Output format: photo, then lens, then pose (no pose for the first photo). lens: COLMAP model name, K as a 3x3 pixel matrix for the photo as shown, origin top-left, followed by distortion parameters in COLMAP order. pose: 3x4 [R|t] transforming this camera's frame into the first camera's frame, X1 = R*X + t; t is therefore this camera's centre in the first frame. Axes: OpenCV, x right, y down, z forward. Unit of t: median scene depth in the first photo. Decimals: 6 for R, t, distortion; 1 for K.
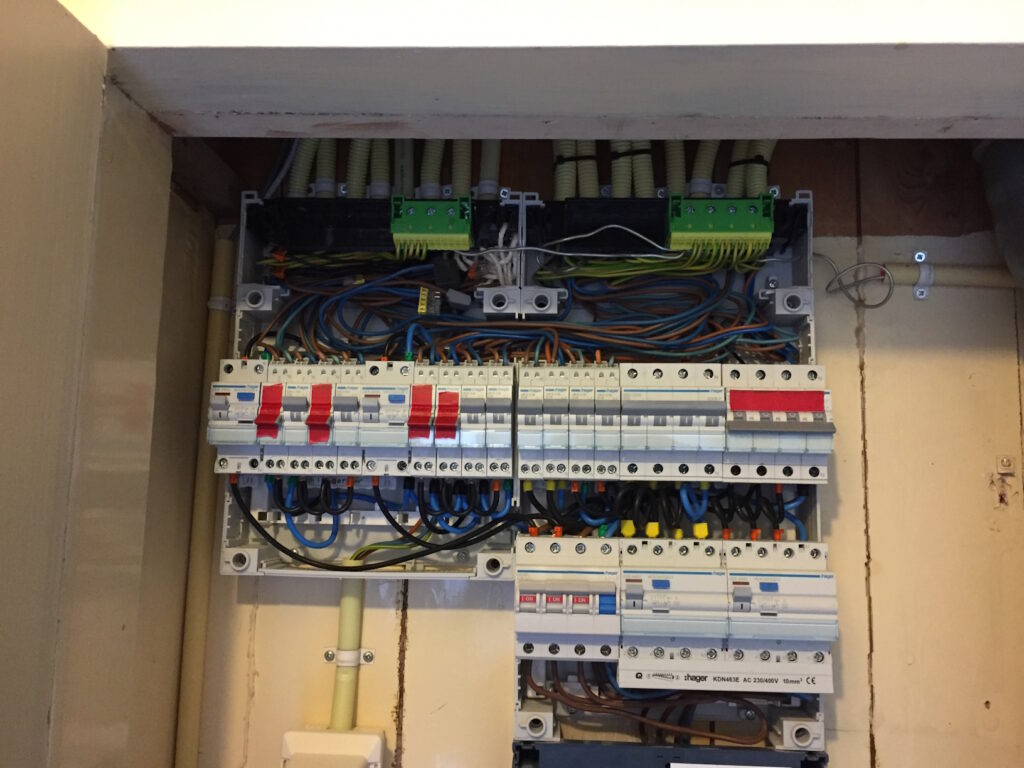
lens RADIAL K [[862.6, 0, 534.8], [0, 862.6, 386.1], [0, 0, 1]] dist [0.039864, -0.005593]
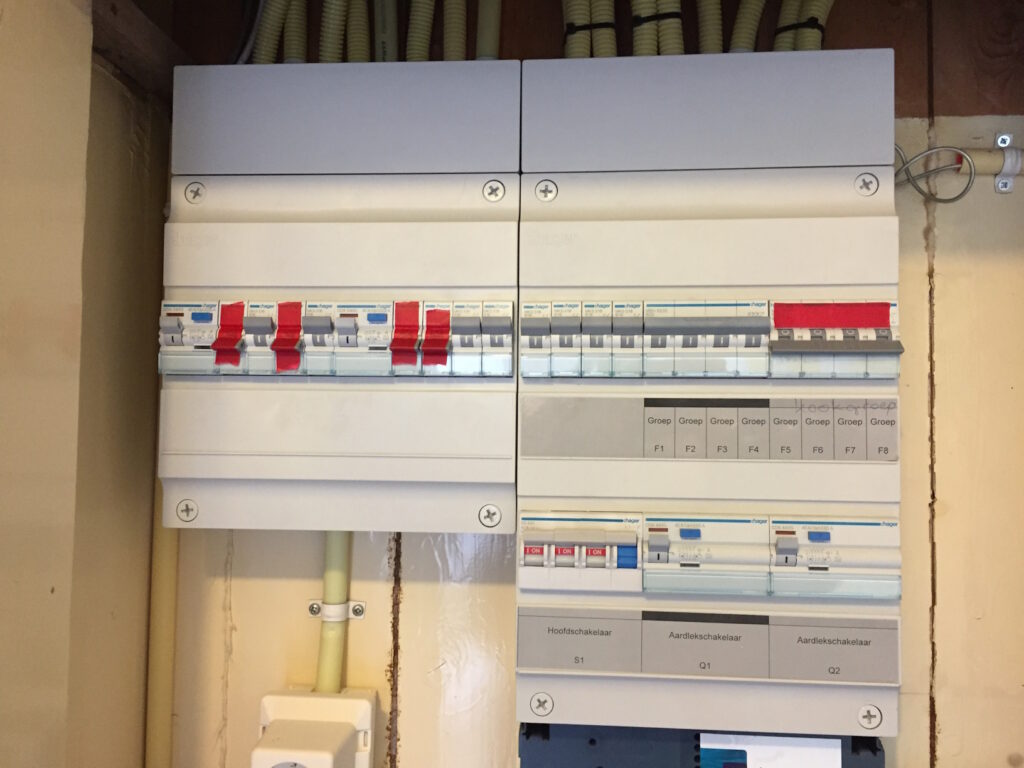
lens RADIAL K [[862.6, 0, 534.8], [0, 862.6, 386.1], [0, 0, 1]] dist [0.039864, -0.005593]
pose [[0.999461, -0.008604, -0.031679, 0.020350], [0.011466, 0.995756, 0.091313, 0.005130], [0.030759, -0.091627, 0.995318, 0.155107]]
